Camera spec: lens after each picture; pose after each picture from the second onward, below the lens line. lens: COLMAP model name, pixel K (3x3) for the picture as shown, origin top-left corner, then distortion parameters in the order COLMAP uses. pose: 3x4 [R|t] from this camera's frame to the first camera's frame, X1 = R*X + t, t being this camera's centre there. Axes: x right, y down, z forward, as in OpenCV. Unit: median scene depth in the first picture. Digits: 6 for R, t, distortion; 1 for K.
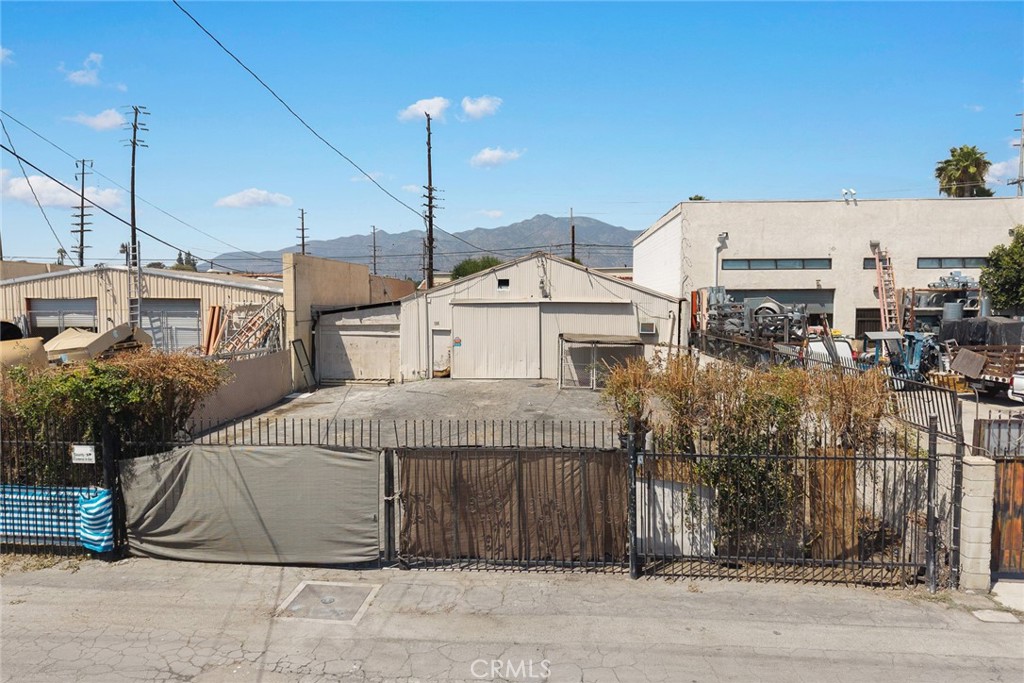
lens RADIAL K [[694.3, 0, 512.0], [0, 694.3, 341.5], [0, 0, 1]] dist [0.011668, -0.001186]
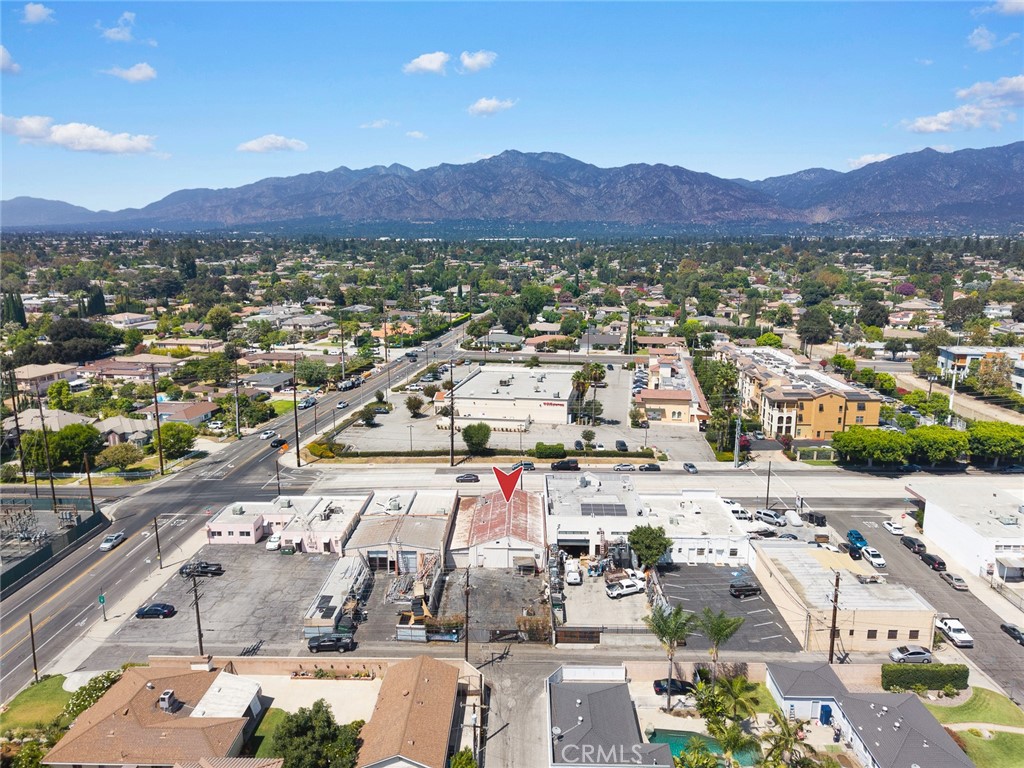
lens RADIAL K [[698.0, 0, 511.6], [0, 698.0, 373.2], [0, 0, 1]] dist [0.041623, -0.039767]
pose [[0.999020, -0.010515, 0.043002, -0.088697], [0.004301, 0.989841, 0.142114, -1.494883], [-0.044060, -0.141790, 0.988916, -2.528029]]
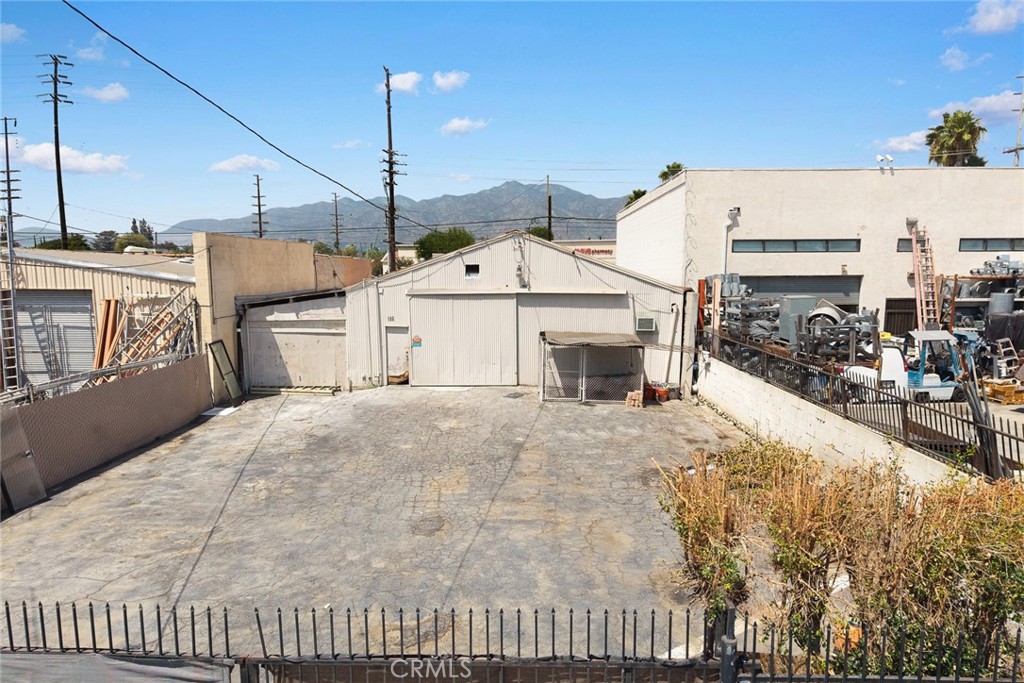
lens RADIAL K [[691.4, 0, 512.8], [0, 691.4, 371.4], [0, 0, 1]] dist [0.003832, -0.000317]
pose [[0.998970, -0.007049, 0.044825, -0.001500], [0.003112, 0.996179, 0.087280, -0.035227], [-0.045269, -0.087050, 0.995175, 0.175378]]
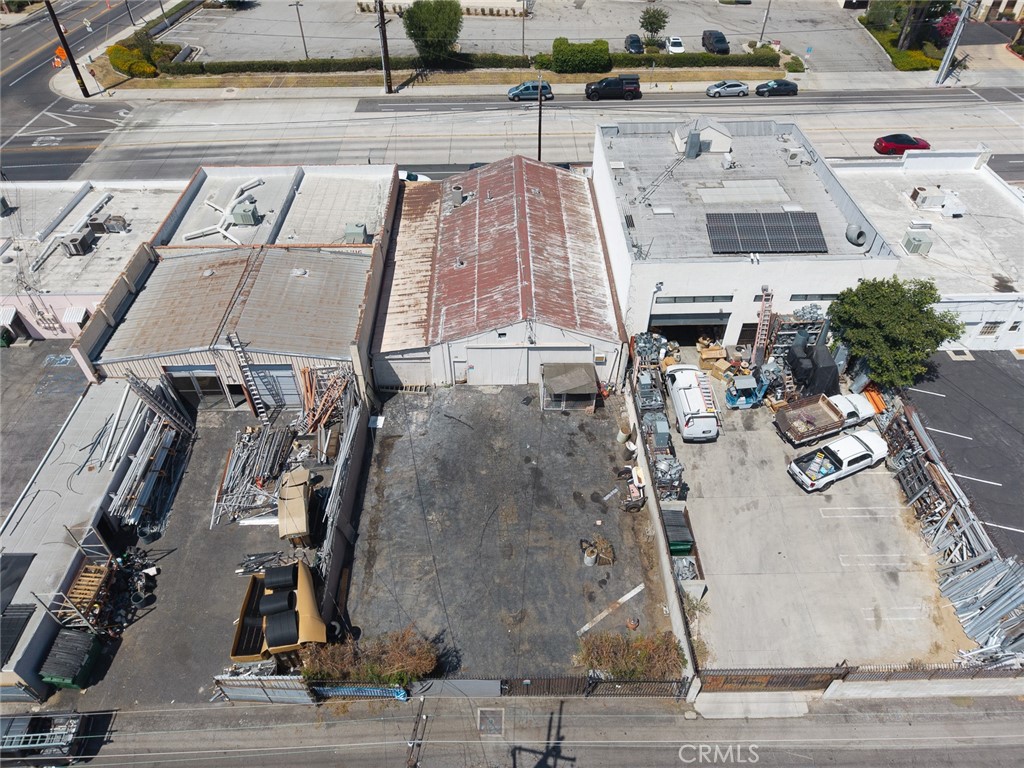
lens RADIAL K [[698.0, 0, 511.6], [0, 698.0, 373.2], [0, 0, 1]] dist [0.041623, -0.039767]
pose [[0.996074, -0.062567, 0.062632, -0.087207], [0.008037, 0.768463, 0.639844, -0.938730], [-0.088163, -0.636828, 0.765949, -0.148496]]
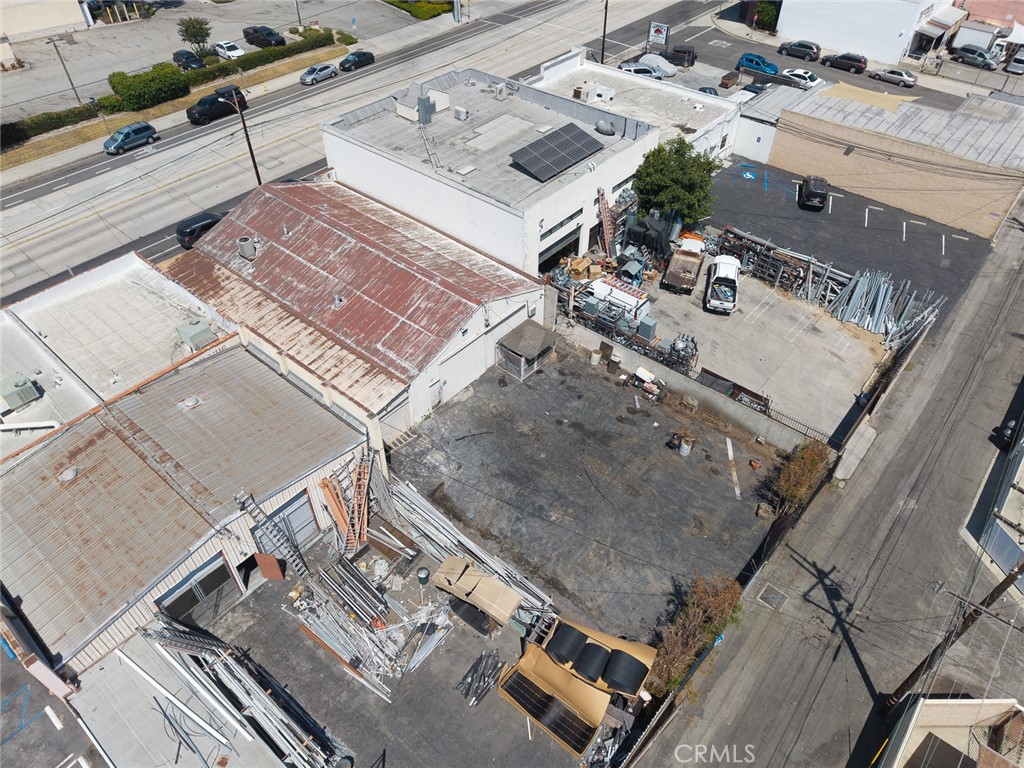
lens RADIAL K [[698.0, 0, 511.6], [0, 698.0, 373.2], [0, 0, 1]] dist [0.041623, -0.039767]
pose [[0.593548, -0.545992, 0.591265, -0.802971], [0.043707, 0.755458, 0.653738, -0.906114], [-0.803611, -0.362182, 0.472264, 0.256037]]
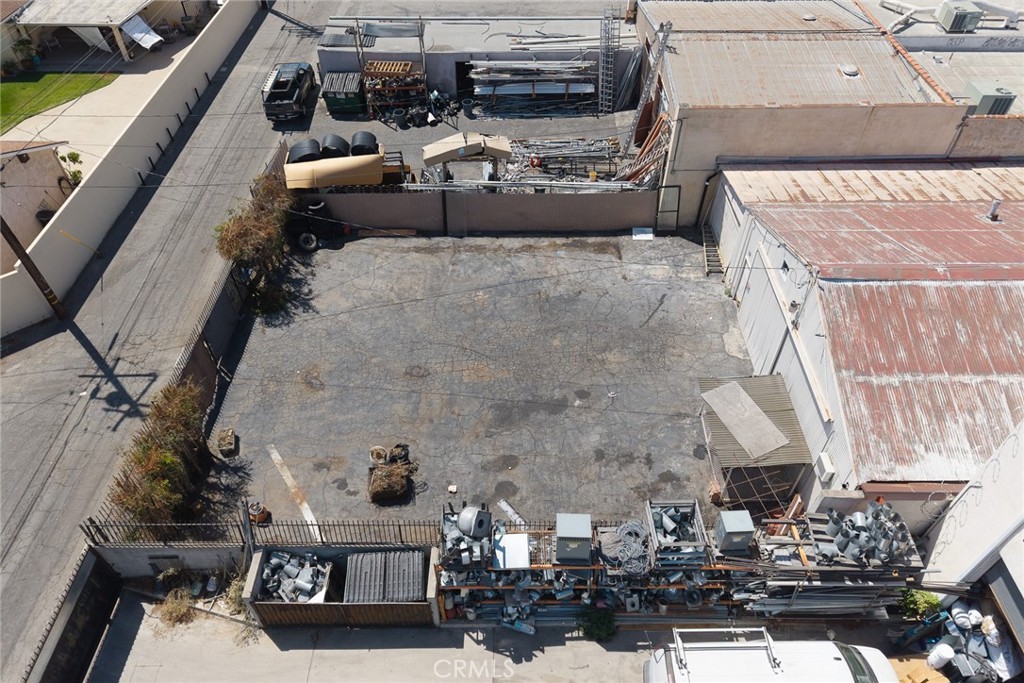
lens RADIAL K [[679.8, 0, 504.0], [0, 679.8, 342.8], [0, 0, 1]] dist [0.031969, -0.000785]
pose [[0.056407, 0.715118, -0.696725, 0.530704], [-0.051977, 0.698993, 0.713237, -0.530493], [0.997054, -0.004018, 0.076598, 0.645370]]
